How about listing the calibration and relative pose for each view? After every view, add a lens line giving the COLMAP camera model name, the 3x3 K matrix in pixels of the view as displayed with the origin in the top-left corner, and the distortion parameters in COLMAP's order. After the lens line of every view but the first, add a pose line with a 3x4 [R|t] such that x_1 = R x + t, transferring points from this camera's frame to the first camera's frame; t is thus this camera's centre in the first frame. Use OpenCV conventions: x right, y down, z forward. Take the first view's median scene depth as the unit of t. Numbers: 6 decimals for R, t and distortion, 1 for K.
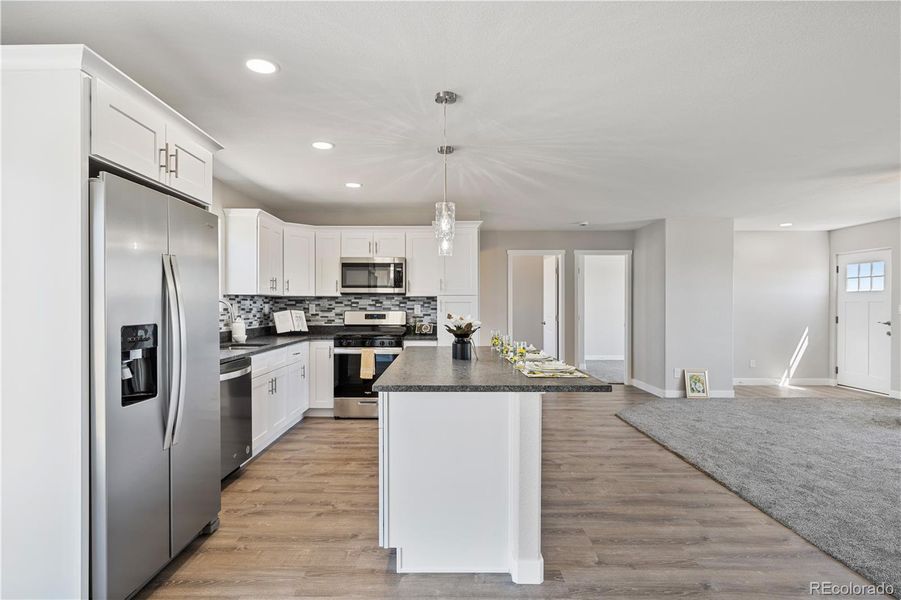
lens RADIAL K [[477.7, 0, 441.5], [0, 477.7, 307.4], [0, 0, 1]] dist [0.001142, 0.000987]
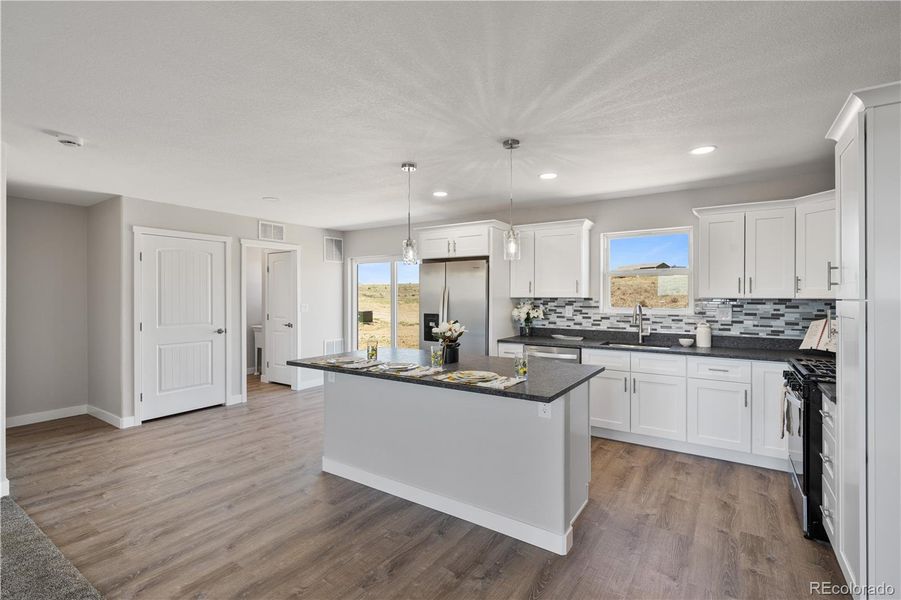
lens RADIAL K [[421.1, 0, 449.6], [0, 421.1, 296.0], [0, 0, 1]] dist [0.002976, -0.000061]
pose [[-0.553368, -0.000289, -0.832937, 0.654244], [-0.004546, 0.999986, 0.002673, -0.035716], [0.832925, 0.005265, -0.553361, 1.182744]]
